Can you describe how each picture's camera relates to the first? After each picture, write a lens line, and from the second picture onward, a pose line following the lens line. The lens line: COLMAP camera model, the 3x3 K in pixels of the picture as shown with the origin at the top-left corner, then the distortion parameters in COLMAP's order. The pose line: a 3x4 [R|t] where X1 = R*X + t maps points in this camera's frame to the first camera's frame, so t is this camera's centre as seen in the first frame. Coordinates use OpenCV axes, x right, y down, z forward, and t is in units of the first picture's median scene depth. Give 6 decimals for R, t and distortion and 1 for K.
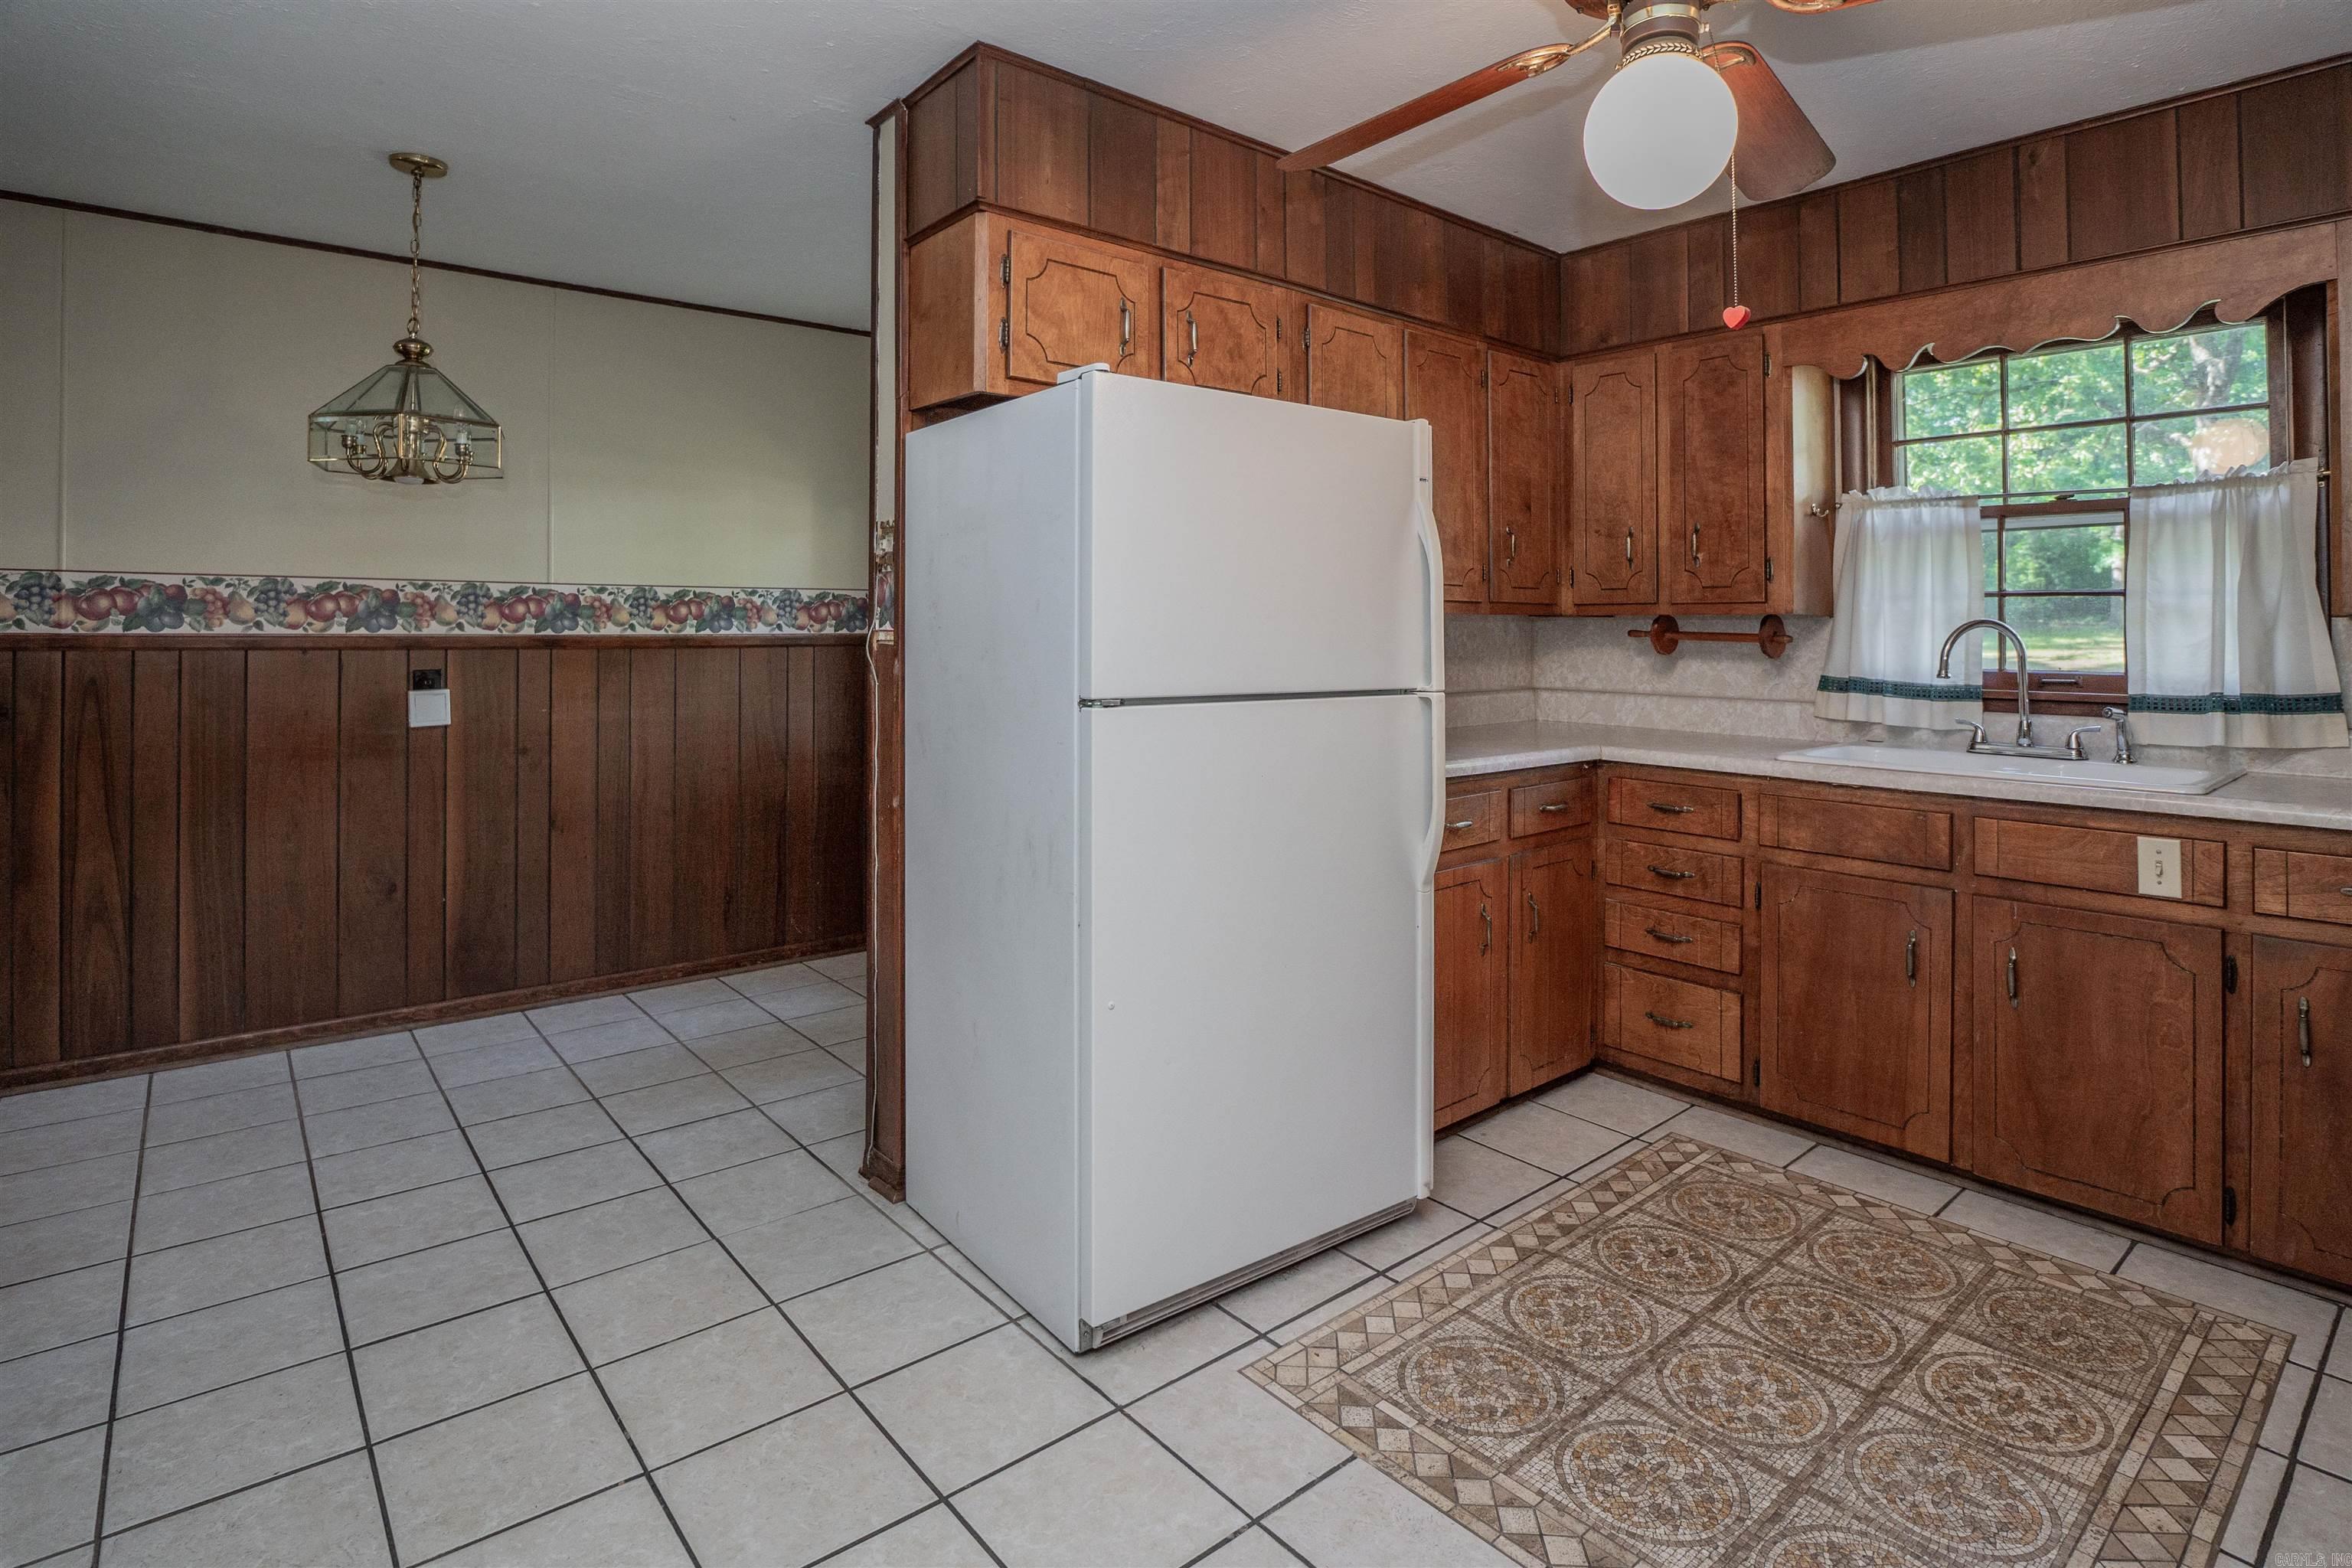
lens RADIAL K [[1207.0, 0, 1173.4], [0, 1207.0, 612.6], [0, 0, 1]] dist [-0.027904, 0.002177]
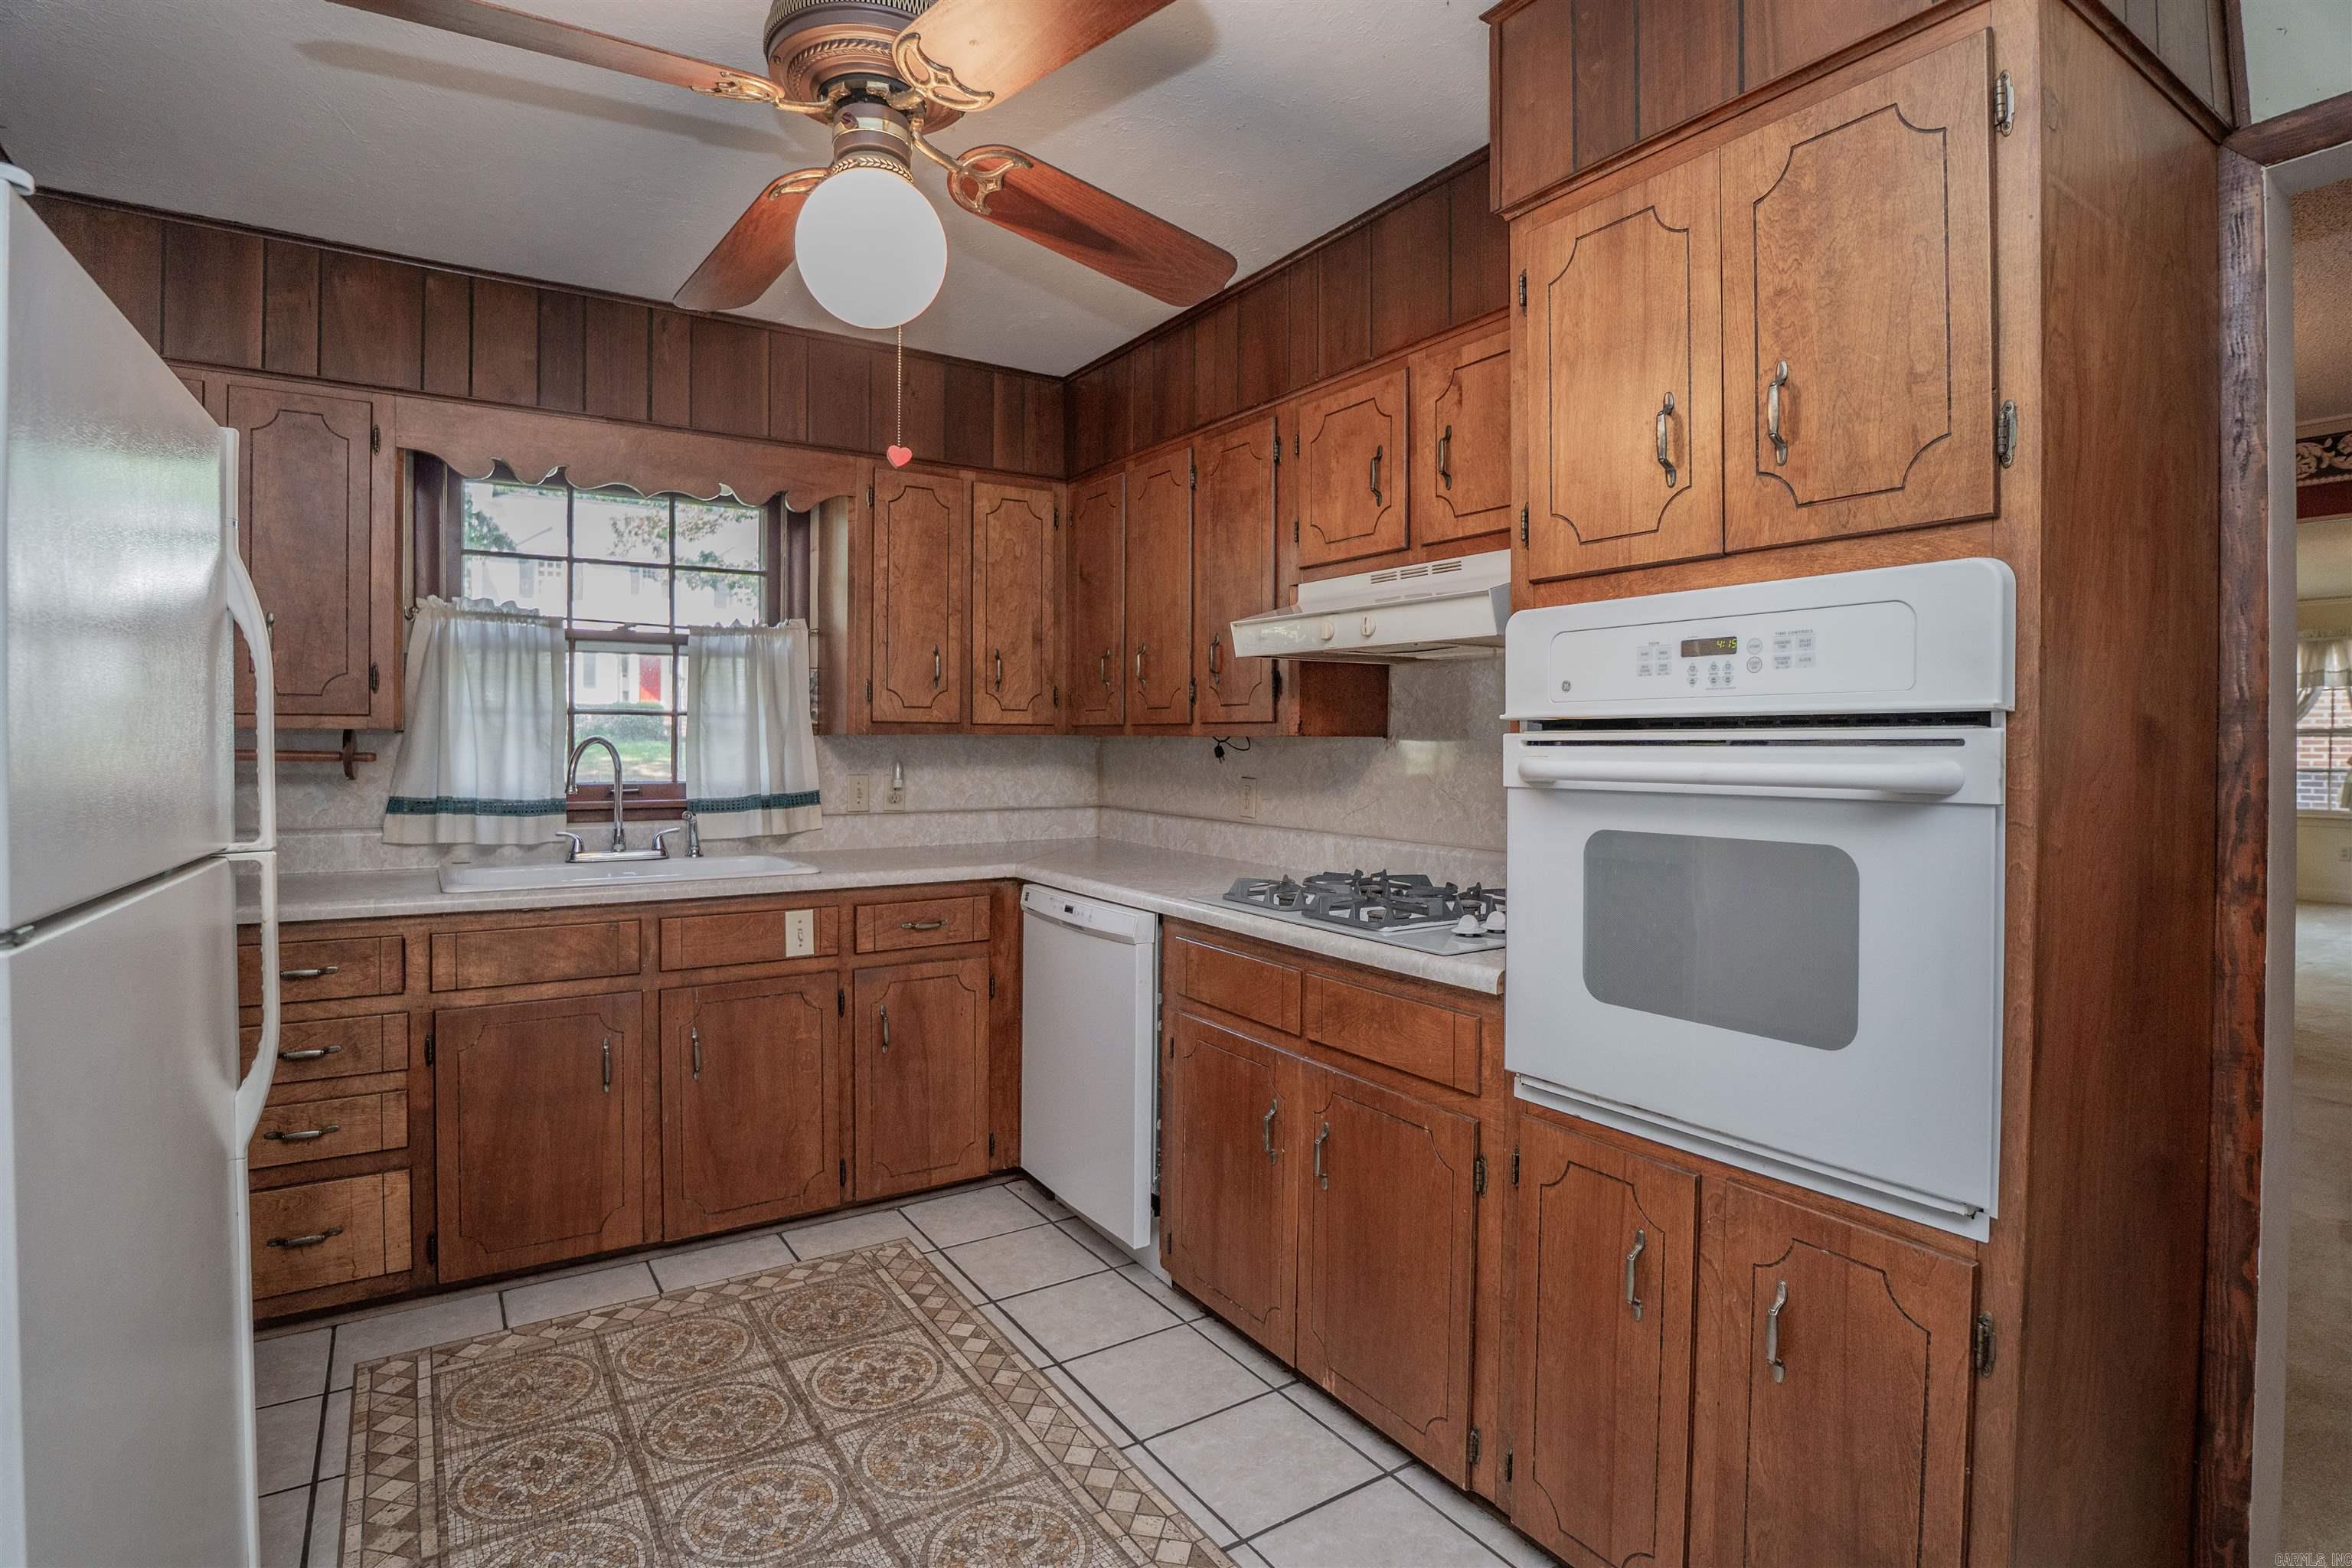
lens RADIAL K [[1164.2, 0, 1197.8], [0, 1164.2, 749.7], [0, 0, 1]] dist [-0.034536, 0.000408]
pose [[0.101850, -0.012023, 0.994727, -0.329181], [-0.017717, 0.999746, 0.013898, -0.006992], [-0.994642, -0.019039, 0.101611, 0.407157]]
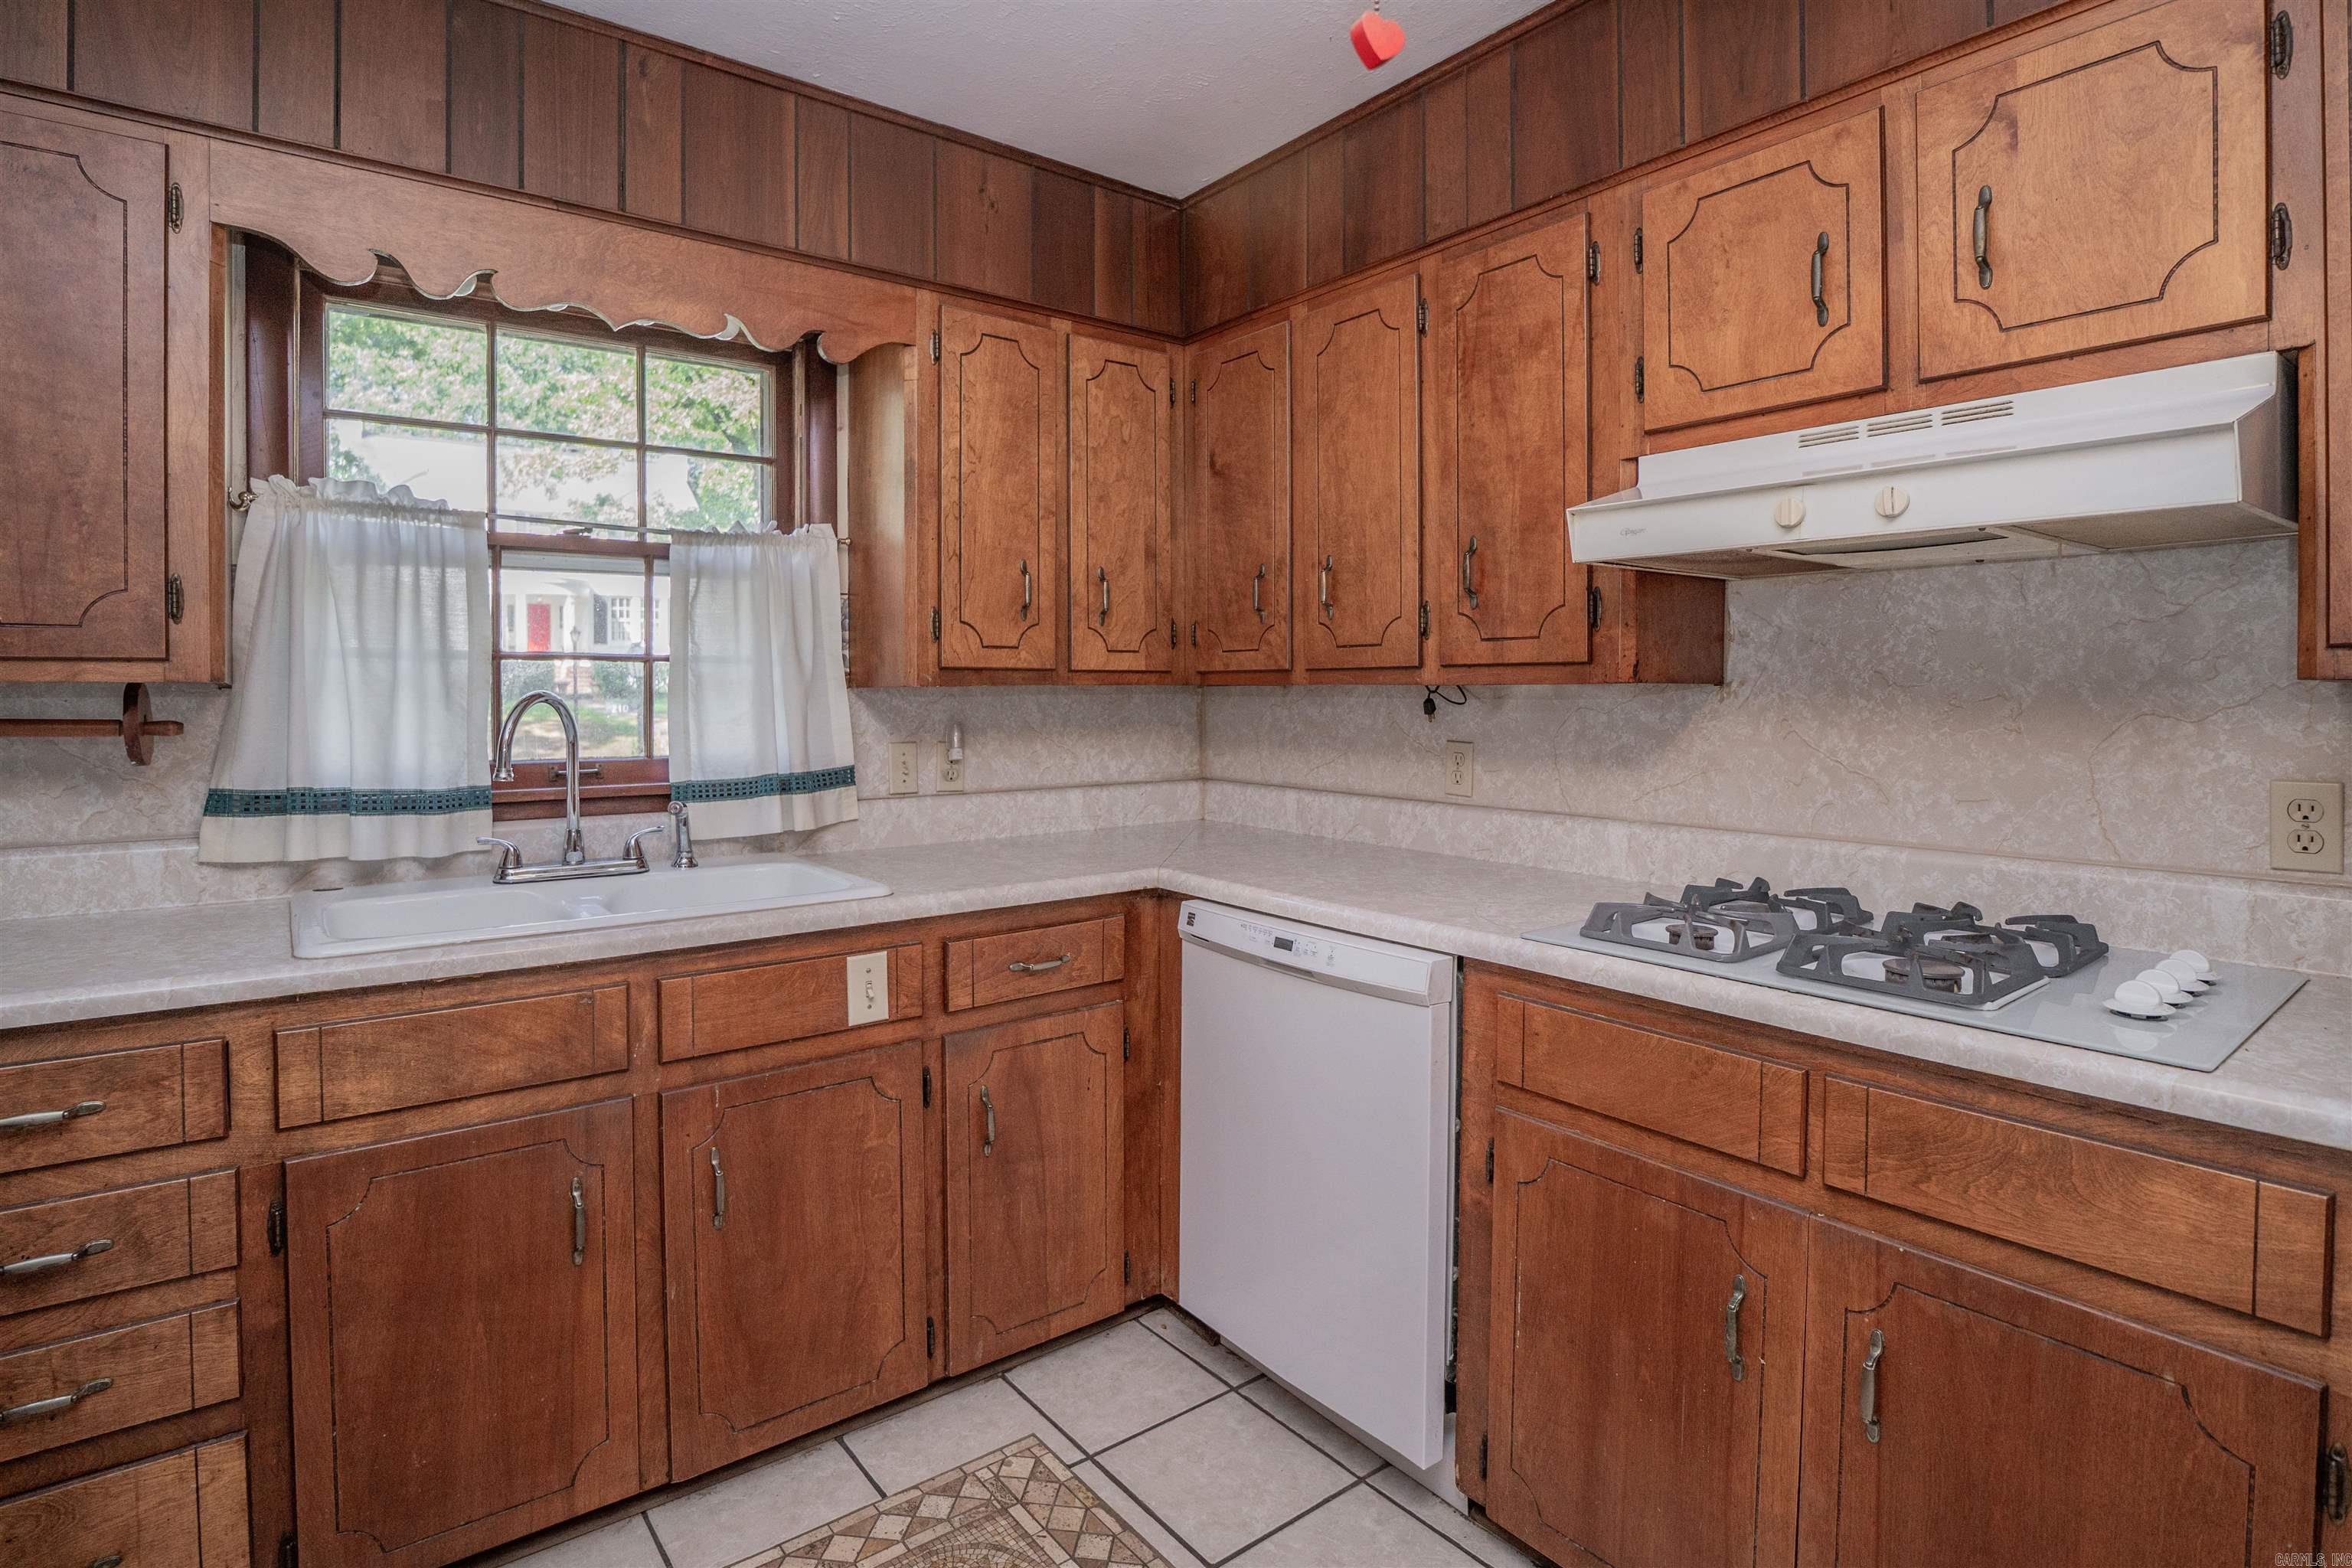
lens RADIAL K [[1179.4, 0, 1196.6], [0, 1179.4, 704.3], [0, 0, 1]] dist [-0.033563, 0.001991]
pose [[0.029409, -0.015415, 0.999449, 0.008943], [-0.010123, 0.999825, 0.015719, -0.001796], [-0.999516, -0.010580, 0.029248, 0.674100]]
